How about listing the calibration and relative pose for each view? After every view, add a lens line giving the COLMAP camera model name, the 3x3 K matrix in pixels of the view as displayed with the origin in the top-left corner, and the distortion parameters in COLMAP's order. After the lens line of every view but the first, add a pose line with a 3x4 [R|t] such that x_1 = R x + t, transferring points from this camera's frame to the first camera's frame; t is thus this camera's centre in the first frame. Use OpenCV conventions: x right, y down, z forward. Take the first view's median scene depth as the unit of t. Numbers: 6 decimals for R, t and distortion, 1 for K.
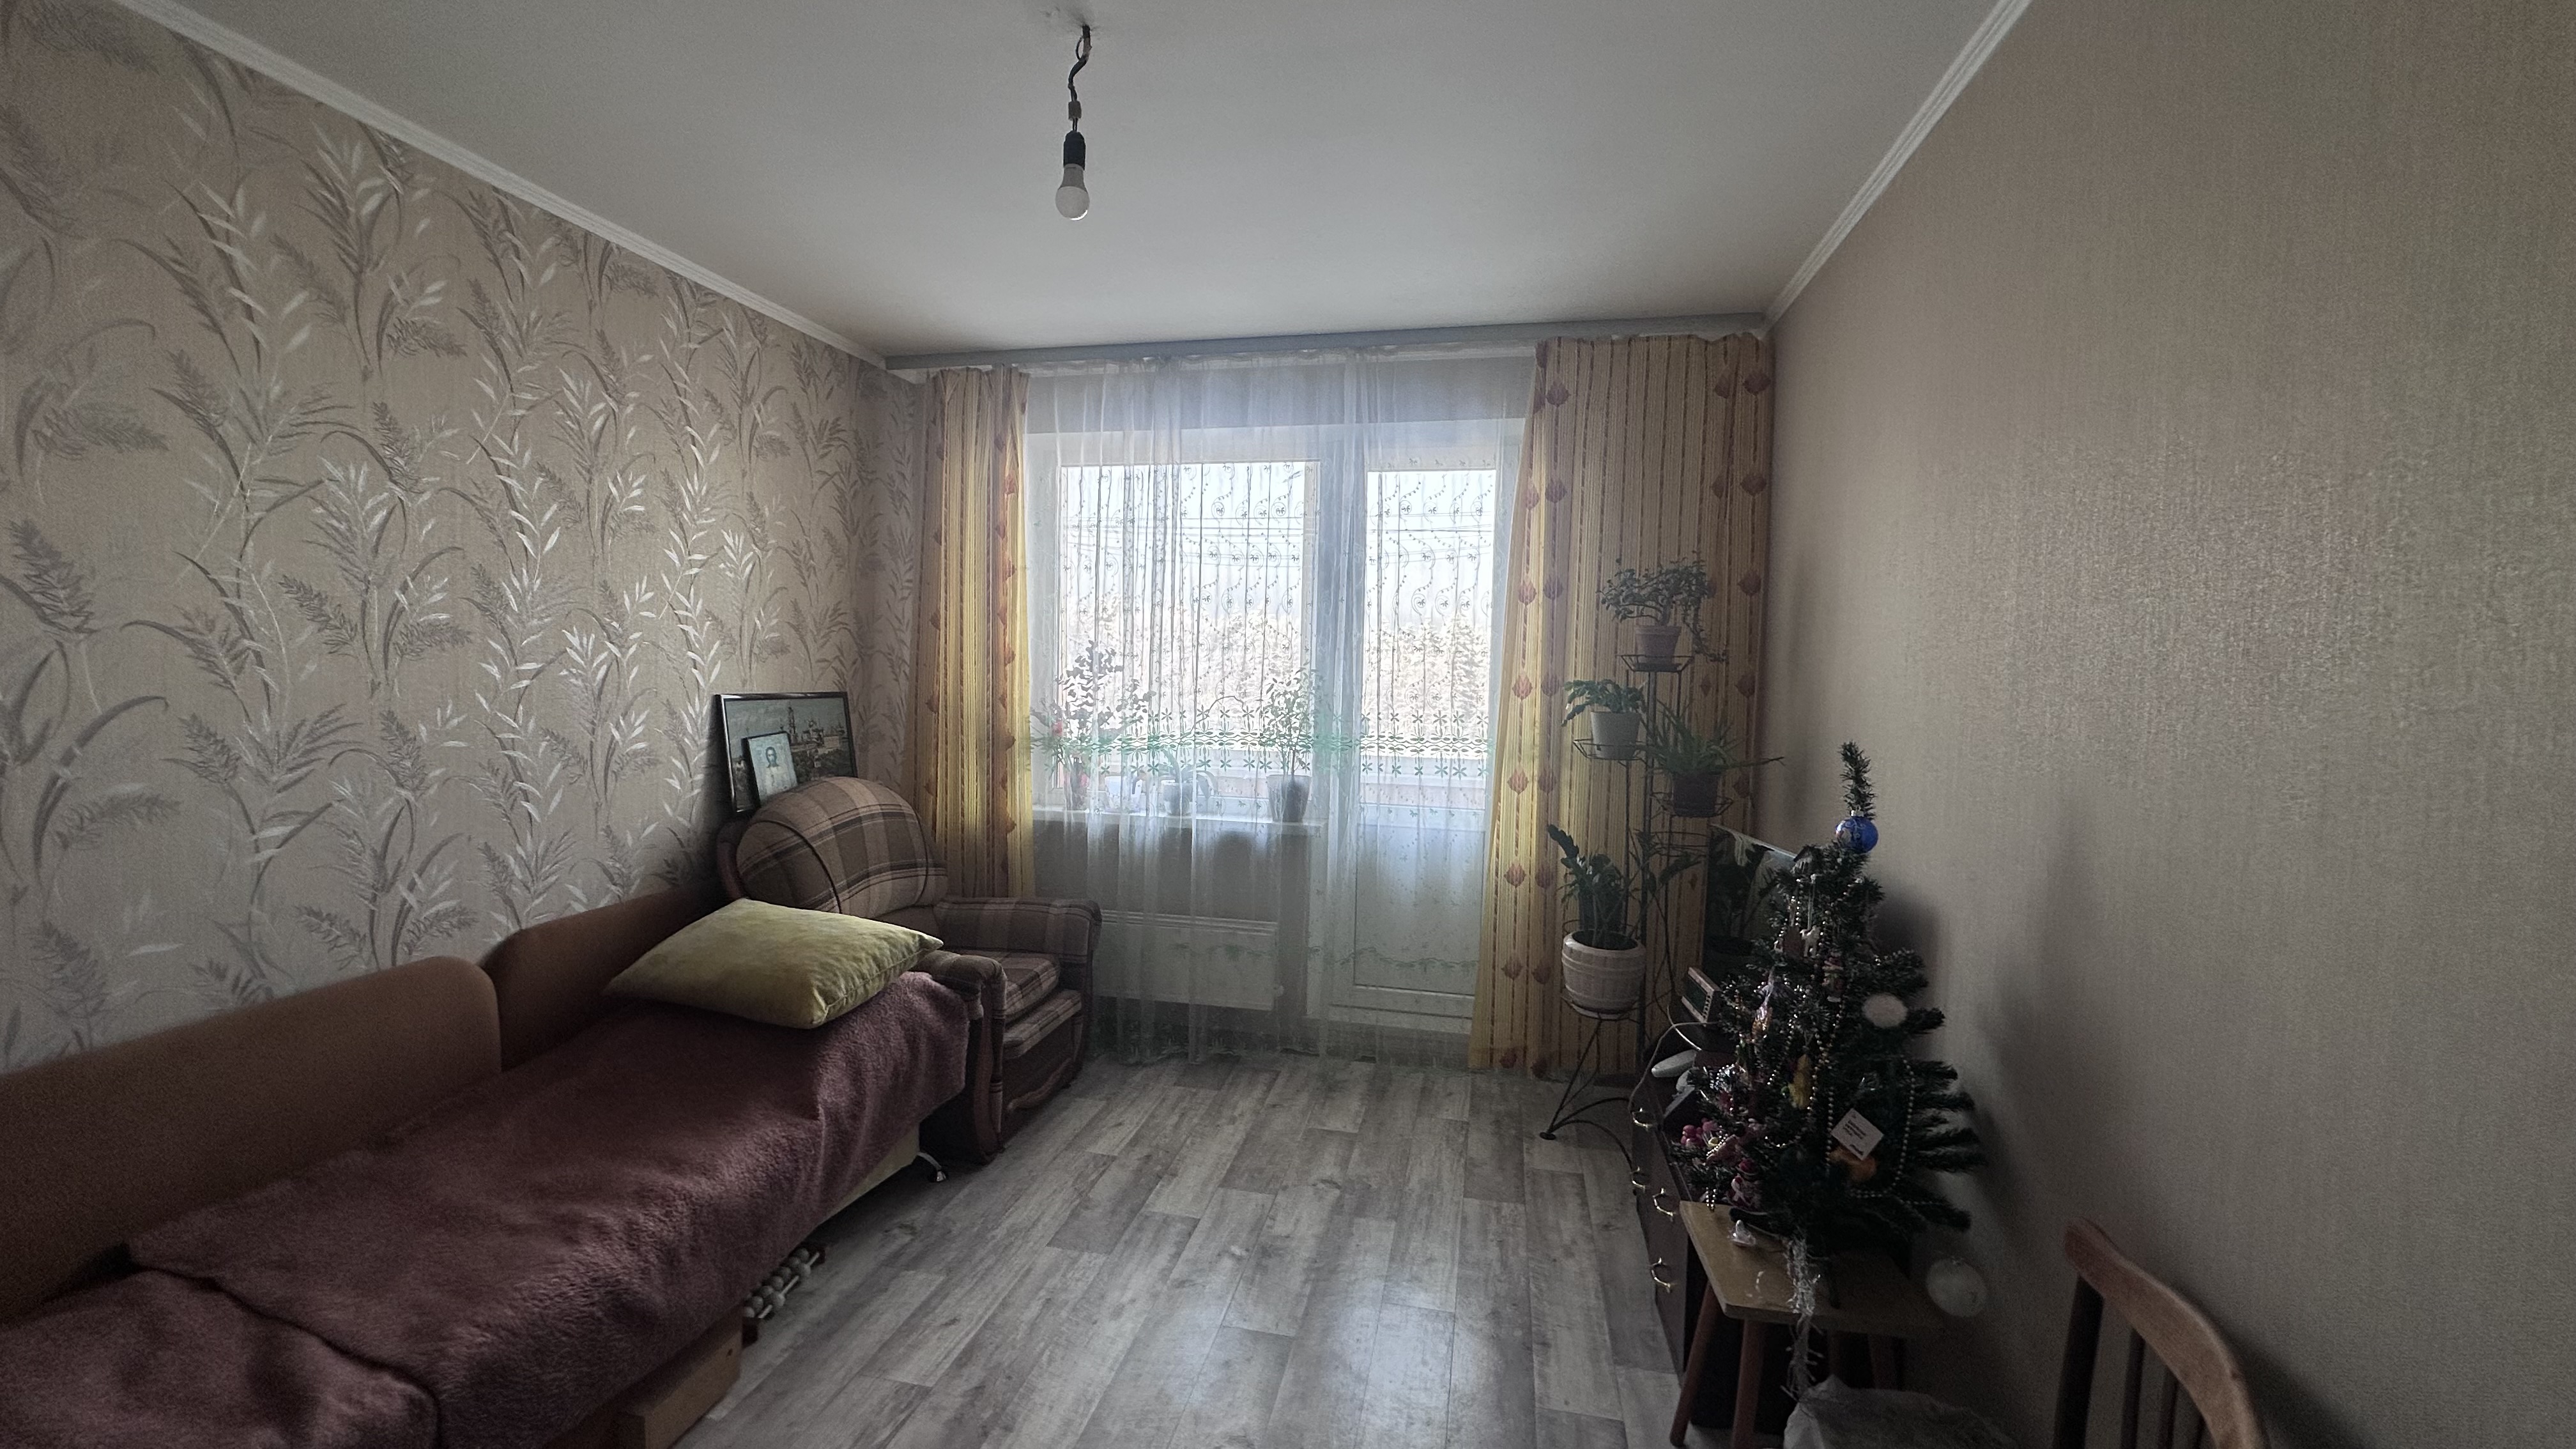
lens RADIAL K [[1023.2, 0, 1290.4], [0, 1023.2, 721.6], [0, 0, 1]] dist [-0.002968, 0.000668]
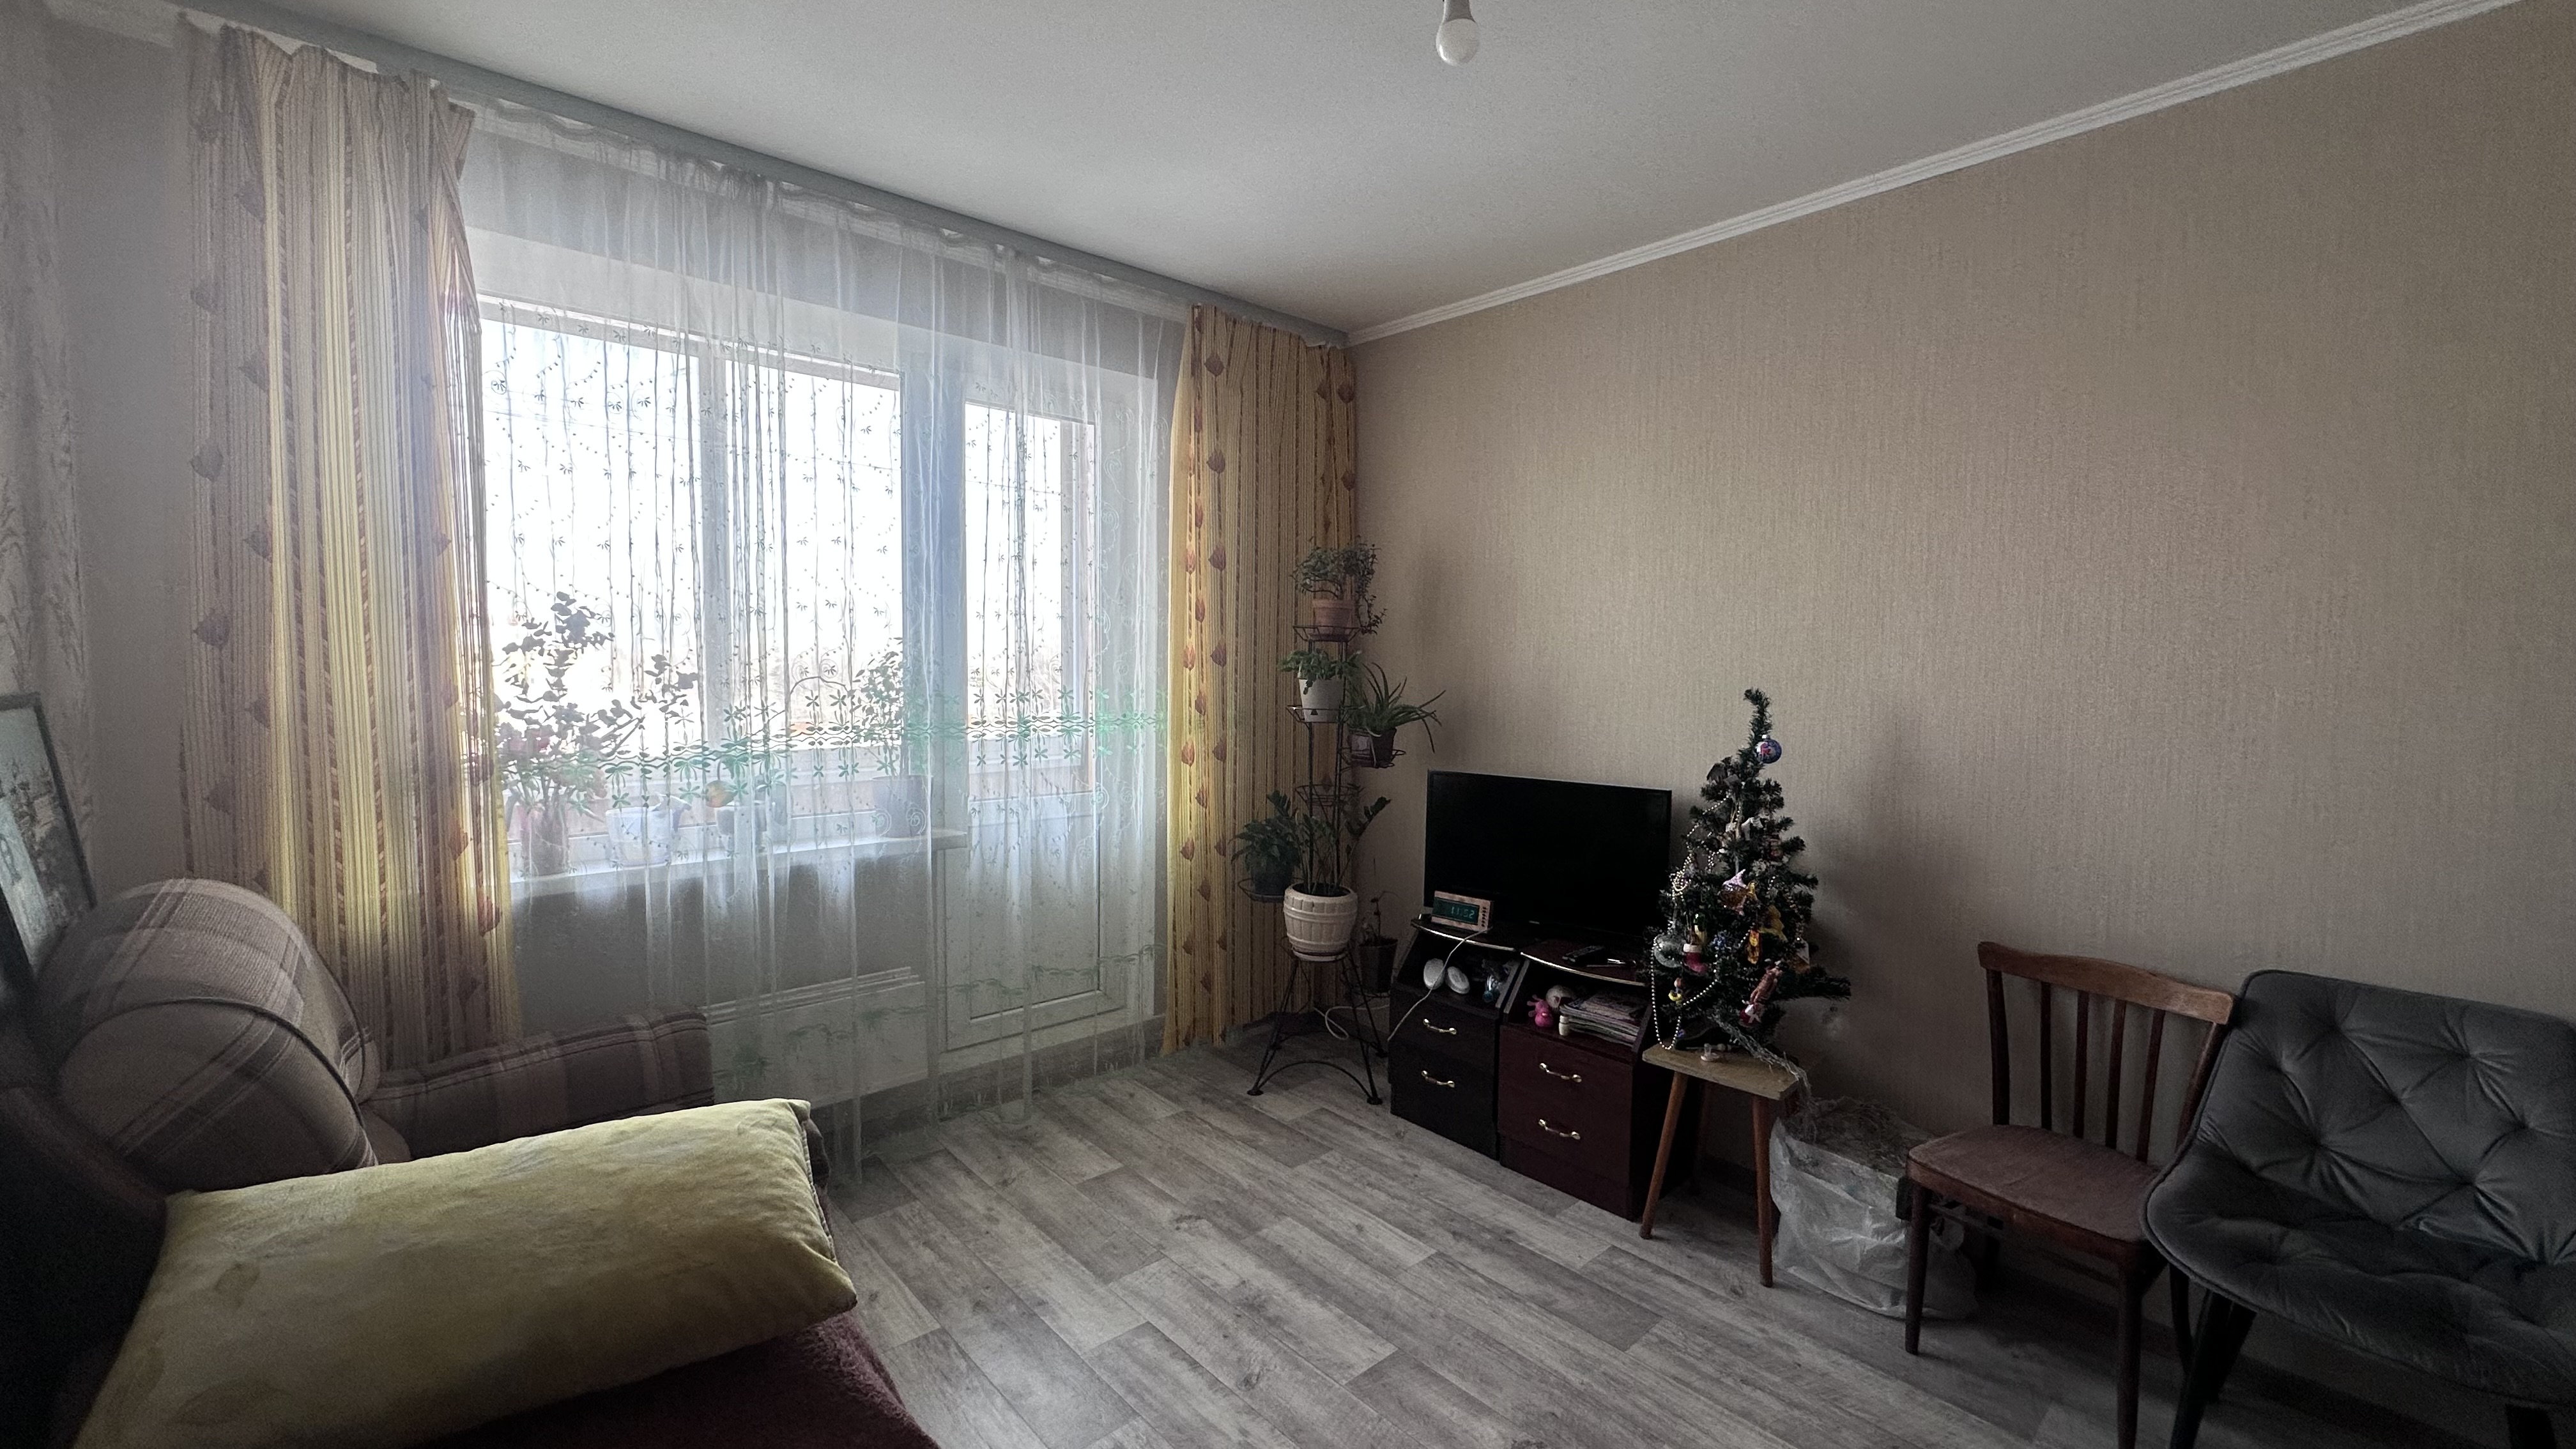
lens RADIAL K [[1023.2, 0, 1294.0], [0, 1023.2, 720.8], [0, 0, 1]] dist [-0.002968, 0.000668]
pose [[0.588369, -0.064011, 0.806055, -0.638067], [0.043712, 0.997922, 0.047340, -0.019351], [-0.807410, 0.007380, 0.589944, 0.426865]]
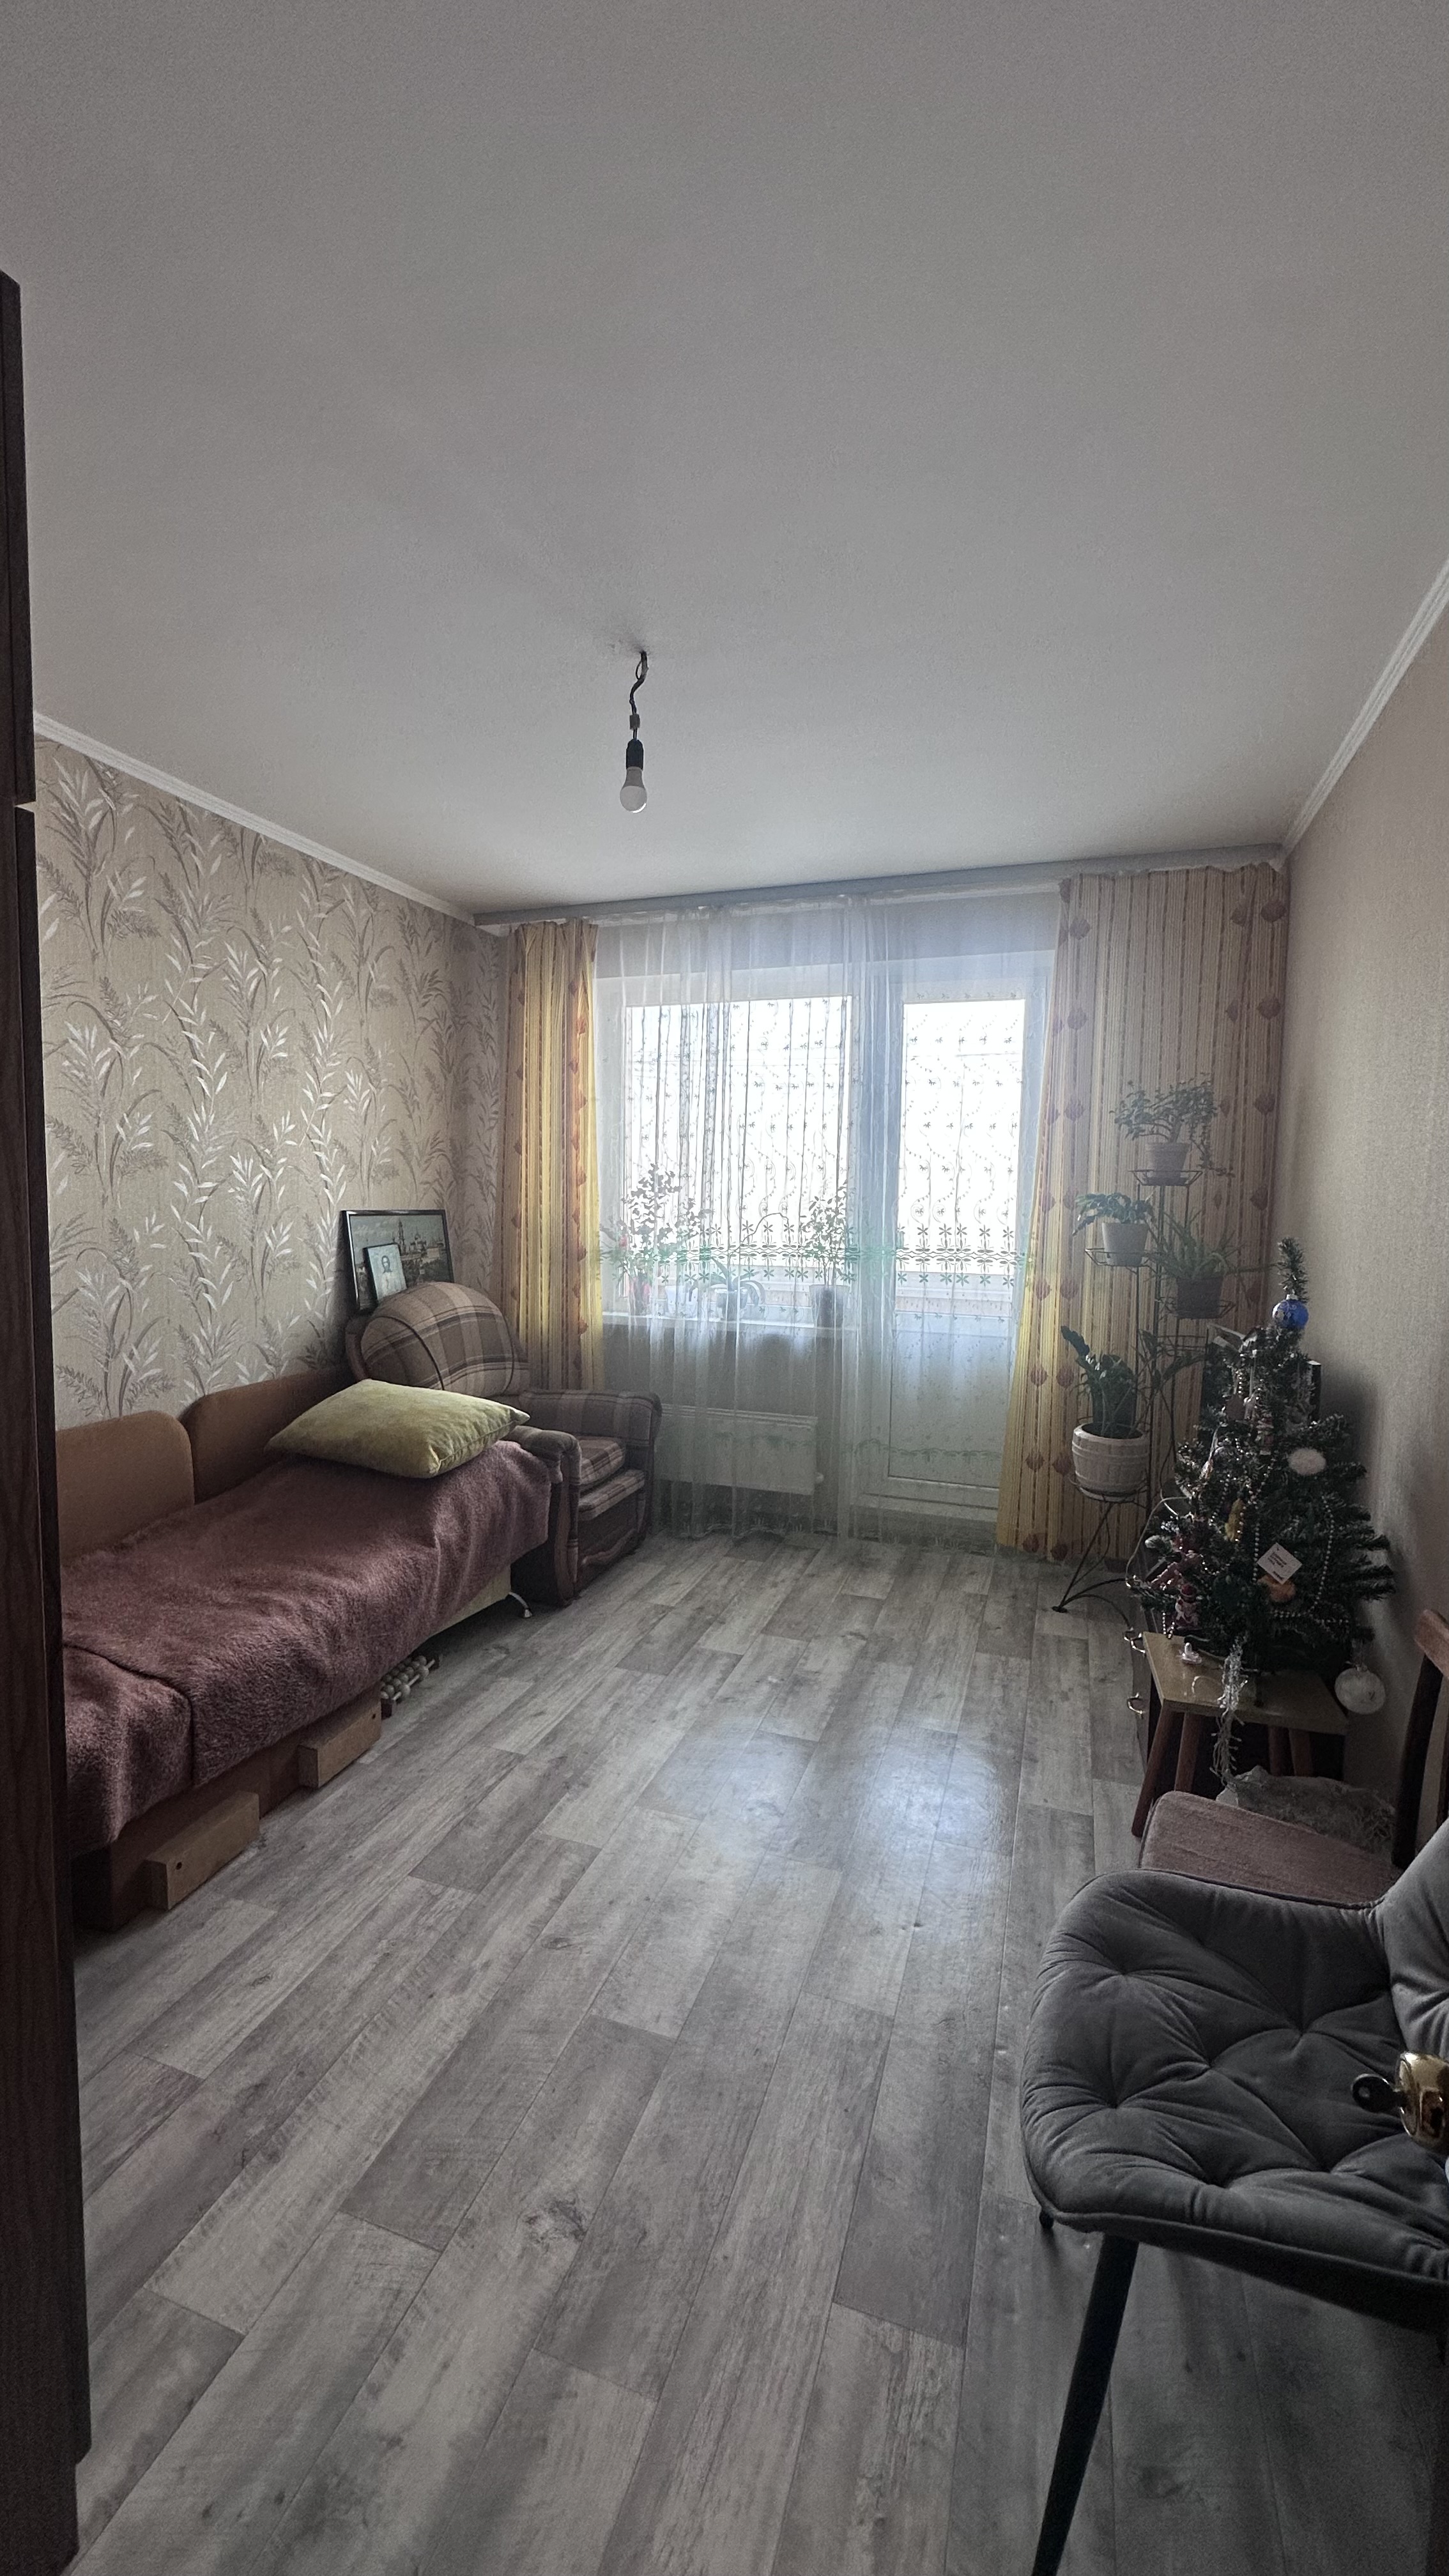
lens RADIAL K [[1023.2, 0, 729.4], [0, 1023.2, 1290.2], [0, 0, 1]] dist [-0.002968, 0.000668]
pose [[0.992681, 0.005759, -0.120632, 0.035099], [-0.001196, 0.999282, 0.037867, 0.023682], [0.120764, -0.037445, 0.991975, -0.148905]]
